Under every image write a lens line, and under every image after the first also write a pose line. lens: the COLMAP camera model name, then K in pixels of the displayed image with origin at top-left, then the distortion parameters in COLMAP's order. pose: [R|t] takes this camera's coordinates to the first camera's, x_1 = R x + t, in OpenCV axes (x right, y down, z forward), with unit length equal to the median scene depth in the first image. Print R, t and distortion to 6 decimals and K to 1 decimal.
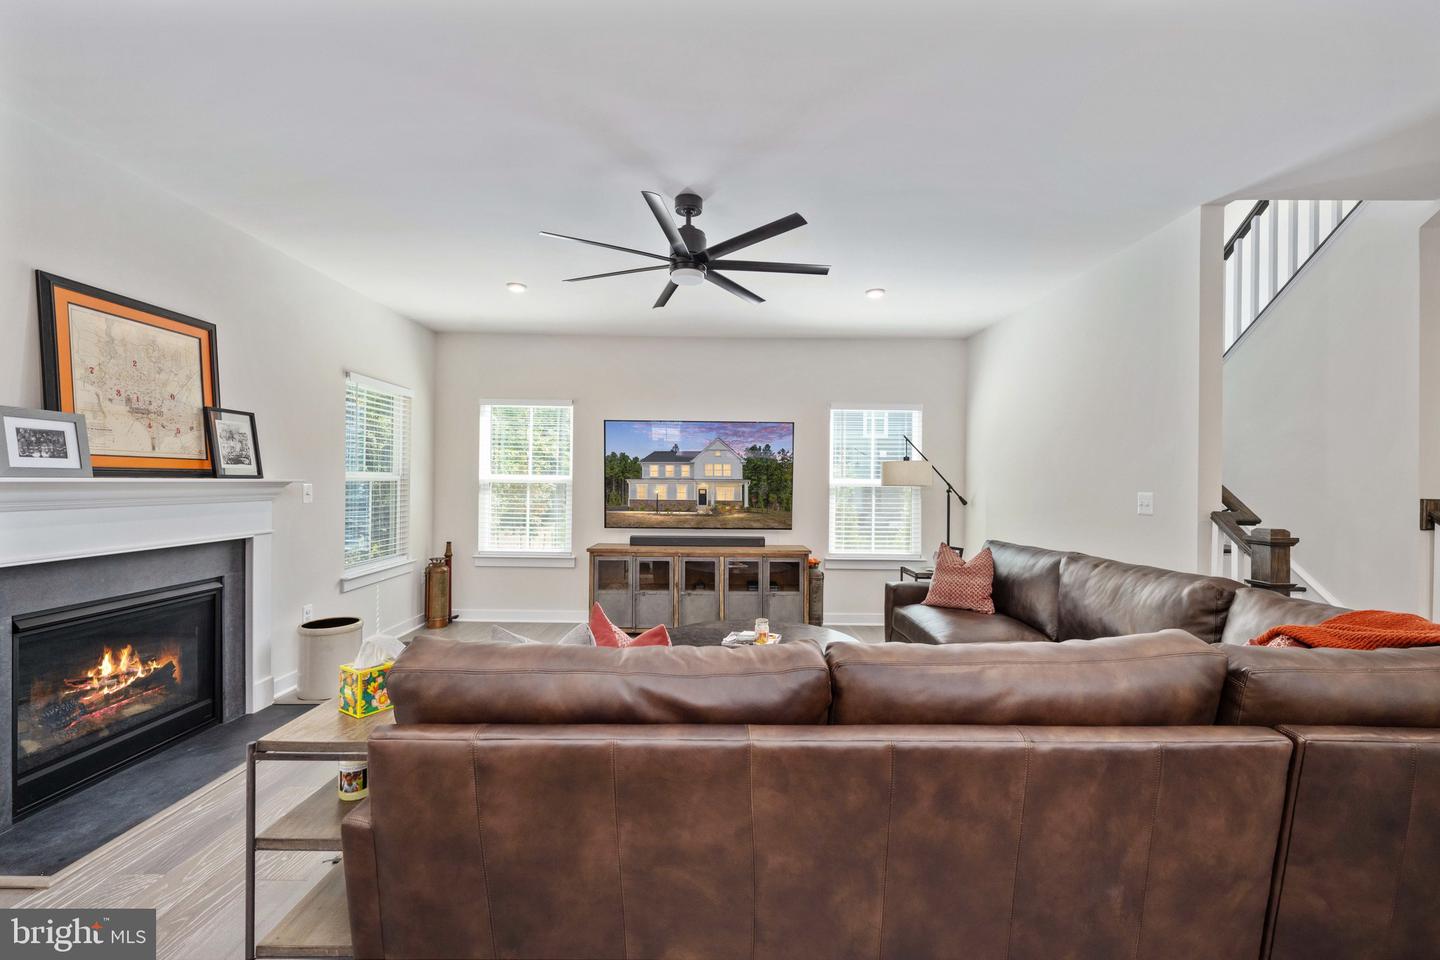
lens RADIAL K [[573.3, 0, 720.0], [0, 573.3, 480.0], [0, 0, 1]] dist [0.000063, 0.000044]
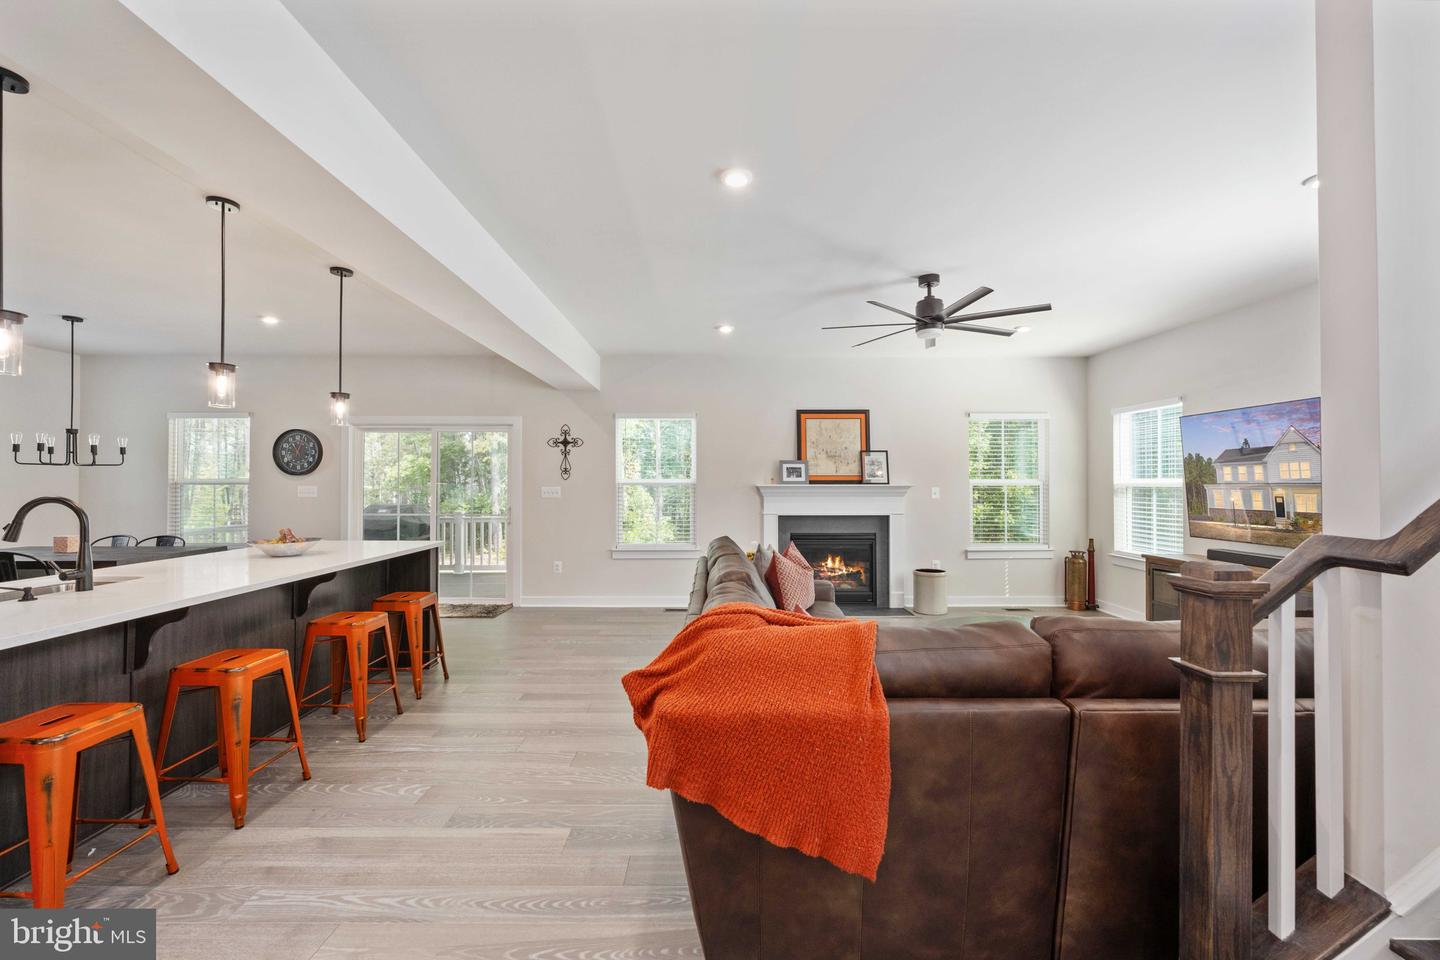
lens RADIAL K [[573.3, 0, 720.0], [0, 573.3, 480.0], [0, 0, 1]] dist [0.000063, 0.000044]
pose [[0.040964, -0.010678, -0.999104, 1.076648], [0.001882, 0.999942, -0.010609, 0.001393], [0.999159, -0.001446, 0.040982, 0.358890]]
